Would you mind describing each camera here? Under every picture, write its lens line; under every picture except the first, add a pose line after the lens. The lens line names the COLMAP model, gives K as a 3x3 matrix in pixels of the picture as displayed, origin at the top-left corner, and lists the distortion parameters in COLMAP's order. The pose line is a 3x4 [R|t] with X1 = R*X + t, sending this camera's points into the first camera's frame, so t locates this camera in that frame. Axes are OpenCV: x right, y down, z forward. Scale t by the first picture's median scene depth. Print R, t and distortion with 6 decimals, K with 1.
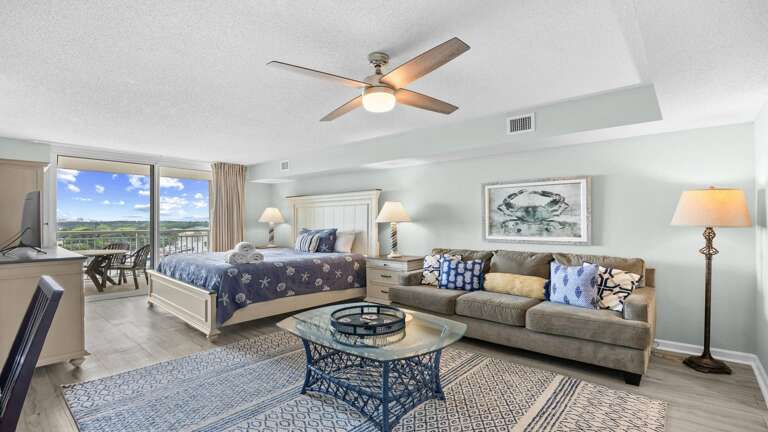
lens RADIAL K [[351.5, 0, 389.4], [0, 351.5, 217.8], [0, 0, 1]] dist [0.011901, 0.000919]
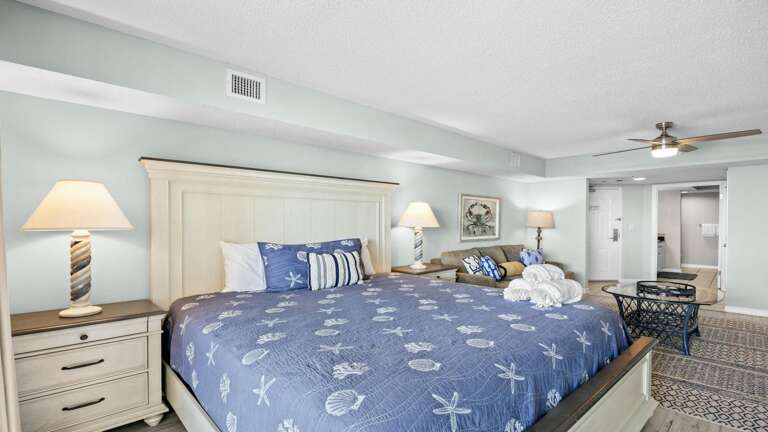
lens RADIAL K [[351.5, 0, 389.7], [0, 351.5, 224.2], [0, 0, 1]] dist [0.011901, 0.000919]
pose [[0.102940, 0.004798, 0.994676, -1.047083], [-0.004509, 0.999980, -0.004357, 0.013102], [-0.994677, -0.004037, 0.102959, 1.231761]]
